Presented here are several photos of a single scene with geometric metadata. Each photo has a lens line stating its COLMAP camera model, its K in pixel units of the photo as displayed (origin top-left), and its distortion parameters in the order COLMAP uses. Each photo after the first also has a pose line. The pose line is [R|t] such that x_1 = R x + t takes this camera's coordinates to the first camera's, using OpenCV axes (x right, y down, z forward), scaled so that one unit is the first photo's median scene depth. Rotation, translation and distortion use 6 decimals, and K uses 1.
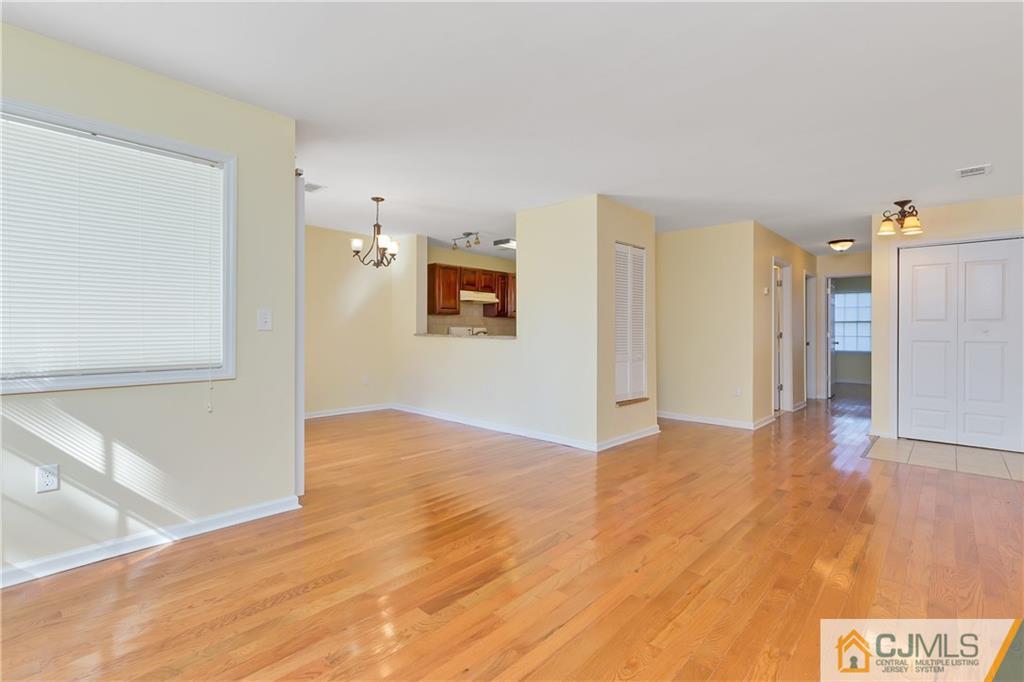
lens RADIAL K [[466.2, 0, 507.7], [0, 466.2, 339.0], [0, 0, 1]] dist [0.001774, -0.001533]
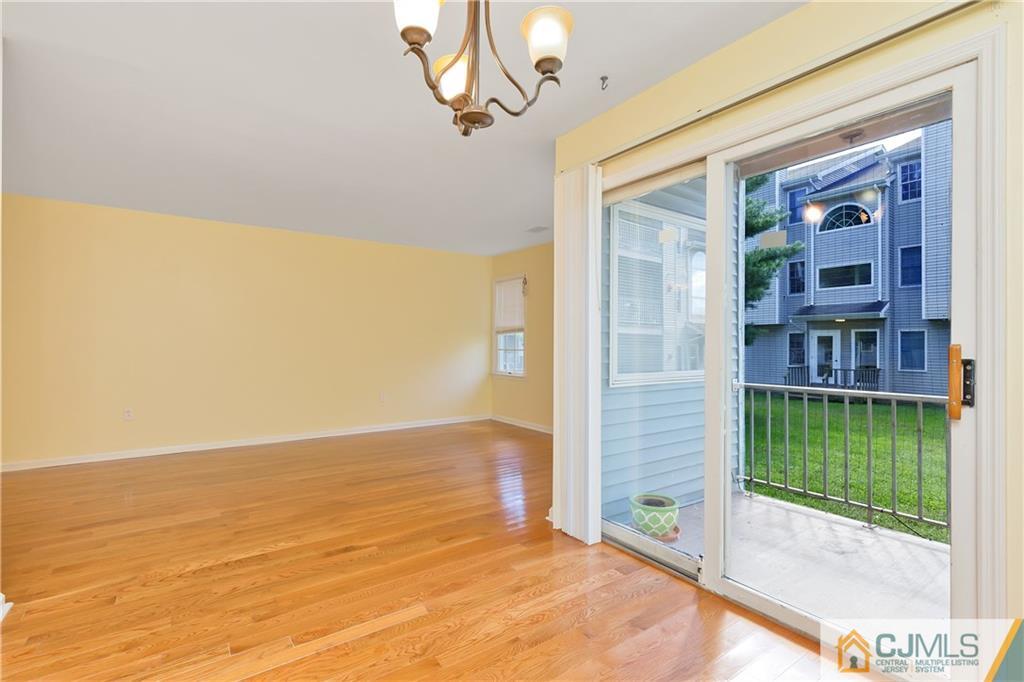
lens RADIAL K [[466.2, 0, 515.8], [0, 466.2, 336.9], [0, 0, 1]] dist [0.001774, -0.001533]
pose [[-0.981288, -0.004861, 0.192485, -0.668336], [-0.004779, 0.999988, 0.000890, -0.043329], [-0.192488, -0.000046, -0.981299, 2.365408]]
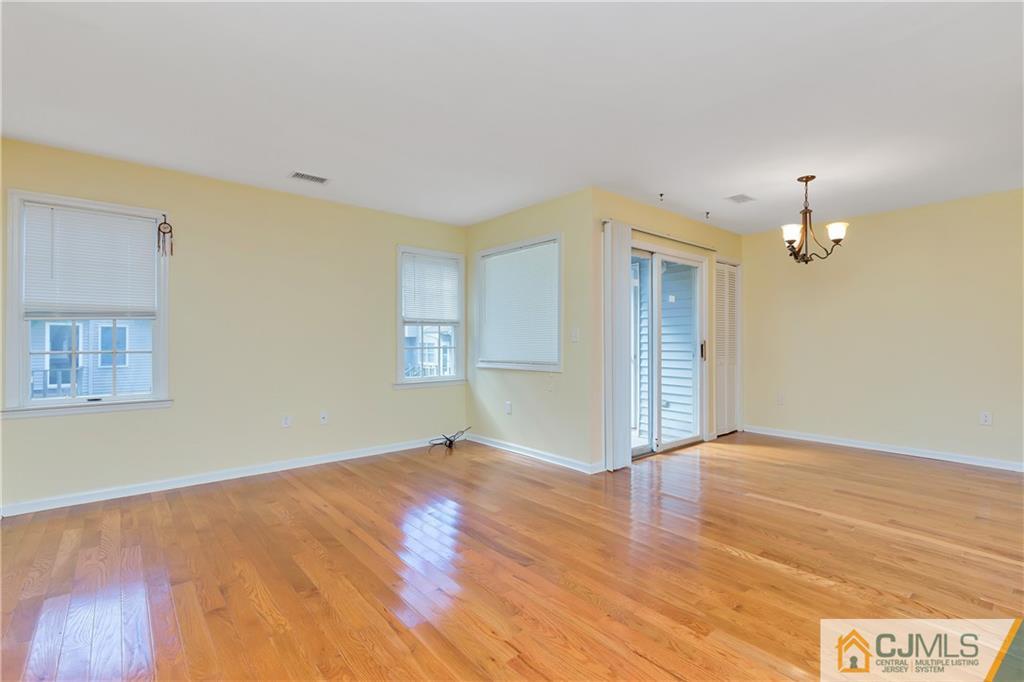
lens RADIAL K [[466.2, 0, 517.7], [0, 466.2, 343.0], [0, 0, 1]] dist [0.001774, -0.001533]
pose [[-0.105039, -0.001939, -0.994466, 1.061492], [-0.017115, 0.999854, -0.000141, -0.013859], [0.994321, 0.017006, -0.105057, 1.091219]]
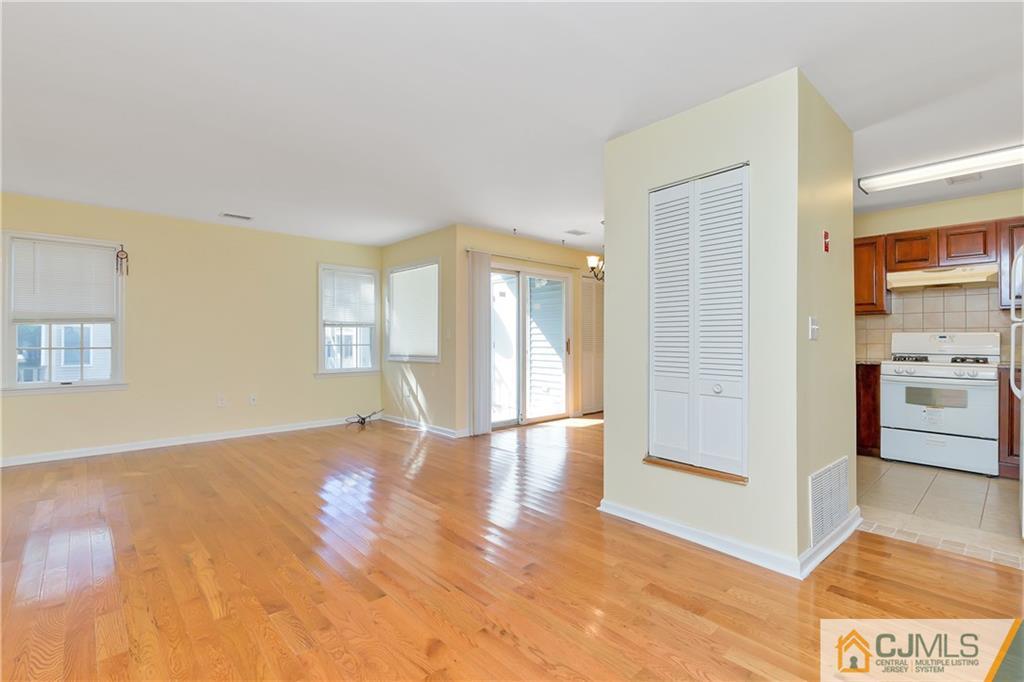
lens RADIAL K [[466.2, 0, 534.4], [0, 466.2, 339.3], [0, 0, 1]] dist [0.001774, -0.001533]
pose [[-0.042369, -0.008136, -0.999069, 1.574751], [-0.014820, 0.999862, -0.007514, -0.013453], [0.998992, 0.014488, -0.042484, 1.619950]]
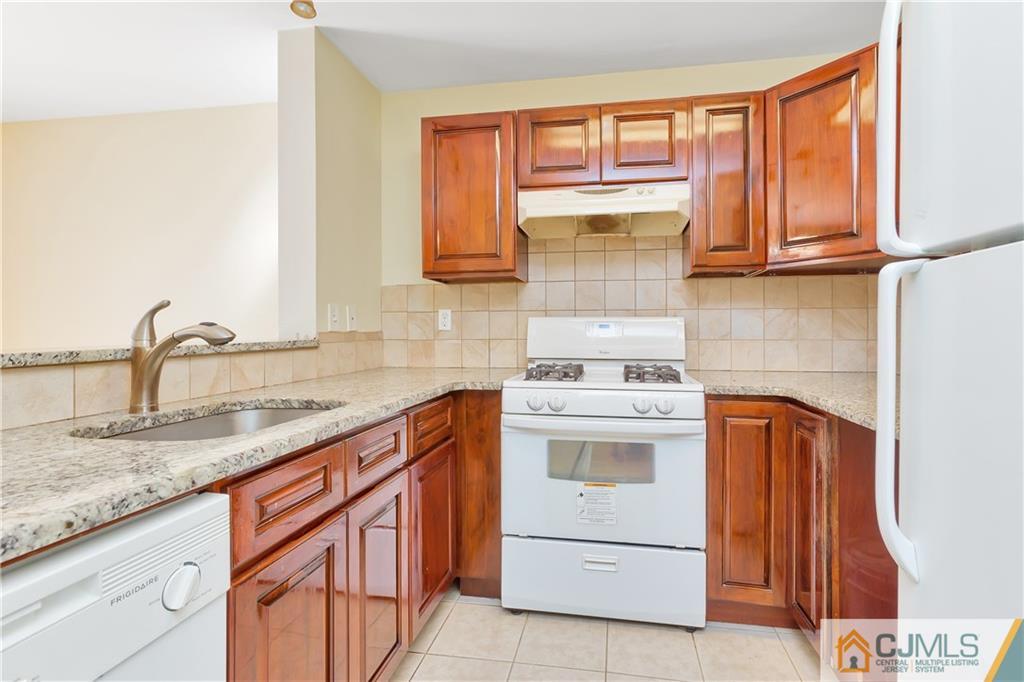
lens RADIAL K [[466.2, 0, 524.6], [0, 466.2, 328.7], [0, 0, 1]] dist [0.001774, -0.001533]
pose [[0.555233, -0.002939, -0.831690, 0.406670], [-0.010596, 0.999888, -0.010607, -0.042037], [0.831628, 0.014702, 0.555139, 2.462117]]
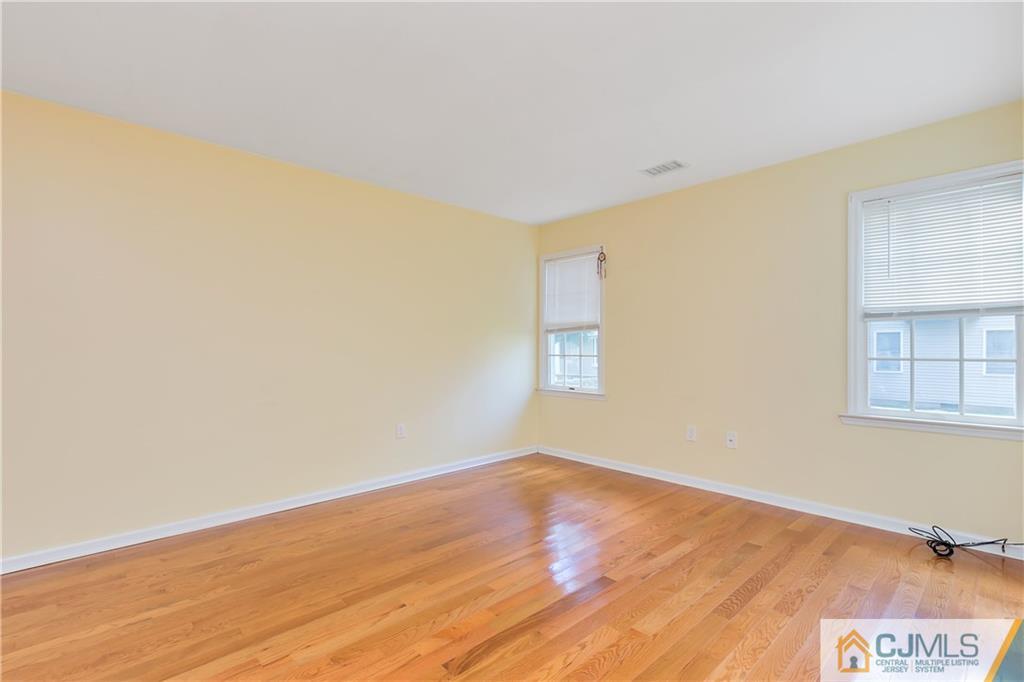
lens RADIAL K [[466.2, 0, 511.8], [0, 466.2, 346.4], [0, 0, 1]] dist [0.001774, -0.001533]
pose [[-0.998136, -0.003869, 0.060899, 0.003372], [-0.002927, 0.999875, 0.015548, -0.031187], [-0.060952, 0.015341, -0.998023, 1.661073]]
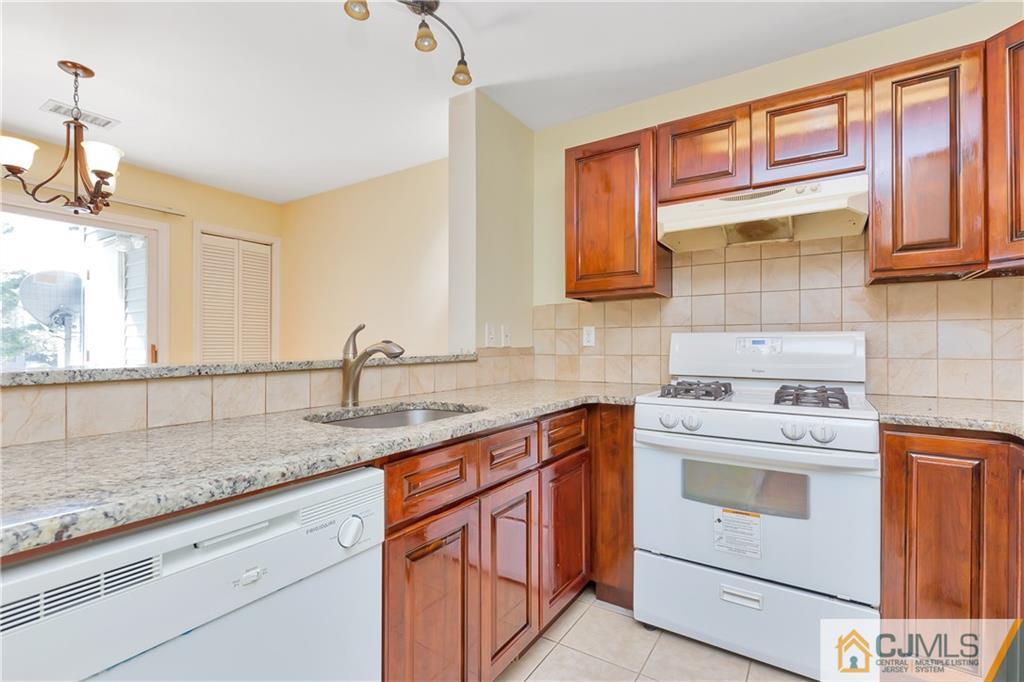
lens RADIAL K [[466.2, 0, 517.4], [0, 466.2, 342.2], [0, 0, 1]] dist [0.001774, -0.001533]
pose [[0.171272, -0.005230, -0.985210, 0.481240], [-0.013650, 0.999877, -0.007681, -0.045812], [0.985129, 0.014764, 0.171180, 2.528661]]
